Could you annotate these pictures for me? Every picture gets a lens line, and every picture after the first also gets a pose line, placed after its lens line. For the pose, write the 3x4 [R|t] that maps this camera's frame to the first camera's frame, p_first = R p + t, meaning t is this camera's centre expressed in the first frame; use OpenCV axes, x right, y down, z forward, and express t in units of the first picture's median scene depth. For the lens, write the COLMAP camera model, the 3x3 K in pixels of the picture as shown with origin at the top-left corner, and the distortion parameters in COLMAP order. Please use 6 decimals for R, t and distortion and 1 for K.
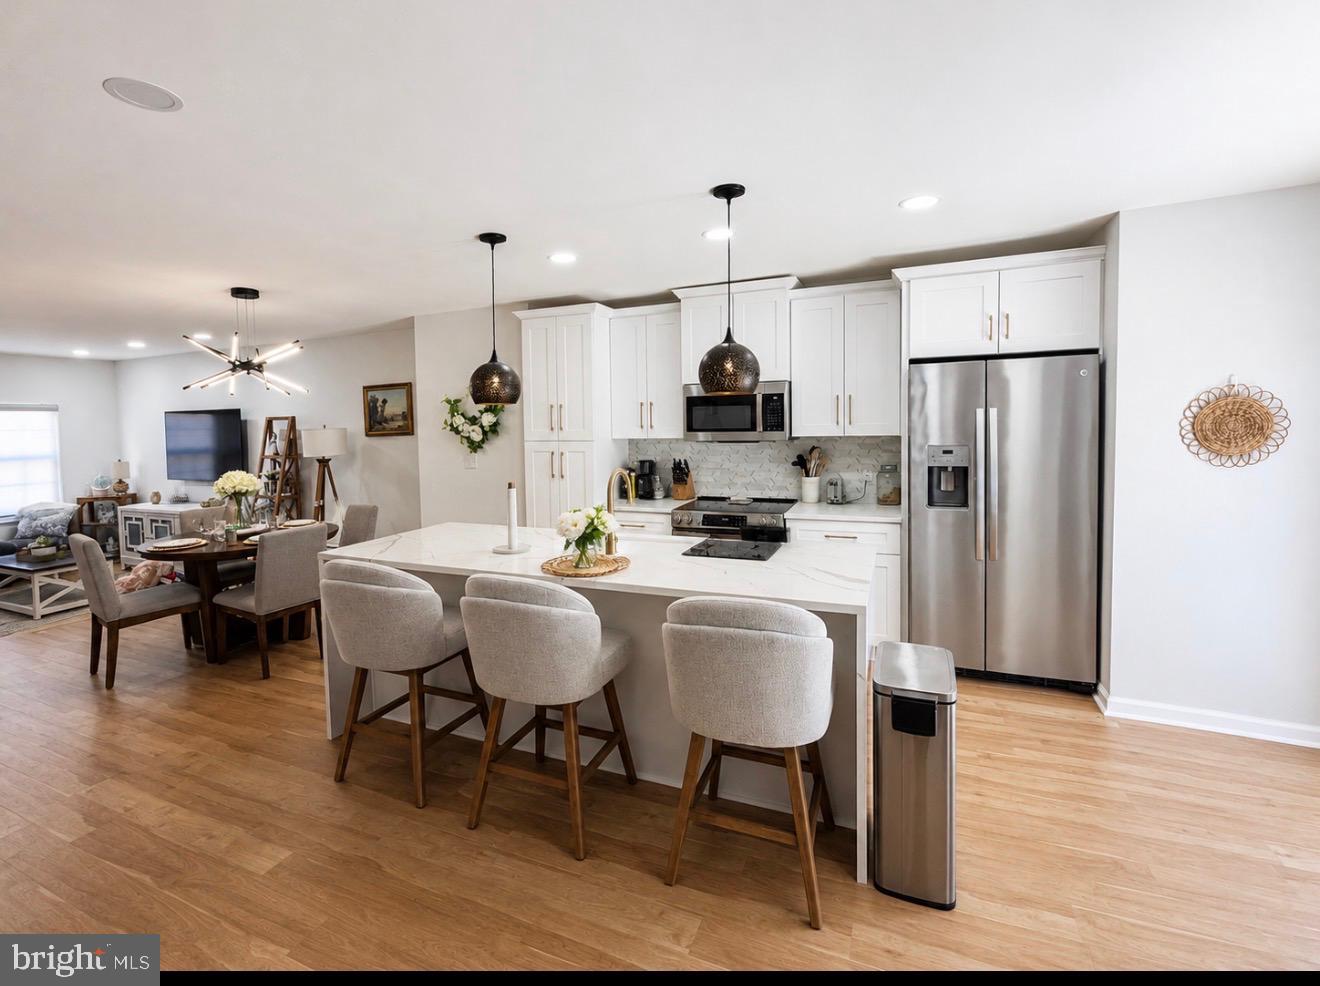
lens RADIAL K [[615.8, 0, 645.2], [0, 615.8, 448.6], [0, 0, 1]] dist [0.001708, 0.000362]
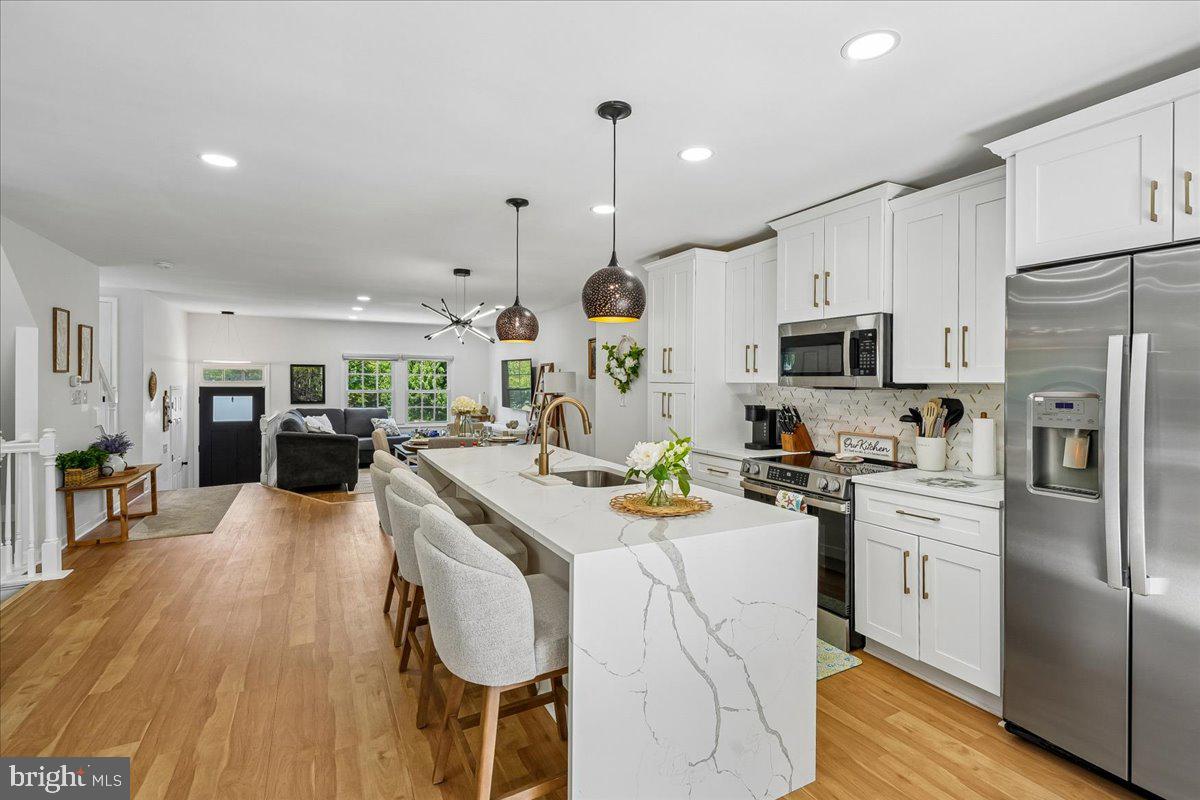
lens RADIAL K [[553.6, 0, 576.3], [0, 553.6, 383.0], [0, 0, 1]] dist [-0.000876, 0.000395]
pose [[0.758211, 0.030350, -0.651302, 0.377973], [-0.056594, 0.998209, -0.019368, 0.016846], [0.649548, 0.051545, 0.758571, 0.184524]]
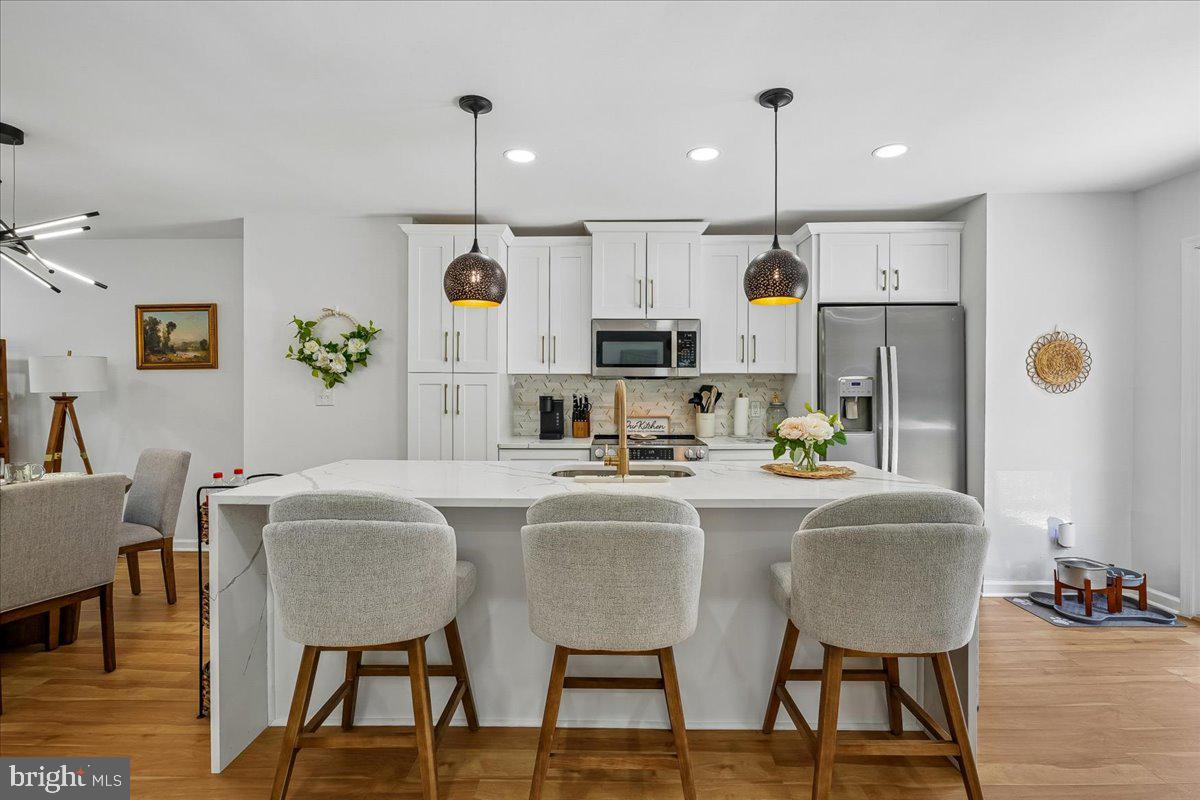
lens RADIAL K [[553.6, 0, 612.1], [0, 553.6, 391.9], [0, 0, 1]] dist [-0.000876, 0.000395]
pose [[0.916059, 0.024440, 0.400298, -0.264985], [-0.004418, 0.998696, -0.050865, 0.058561], [-0.401019, 0.044827, 0.914972, 0.185448]]
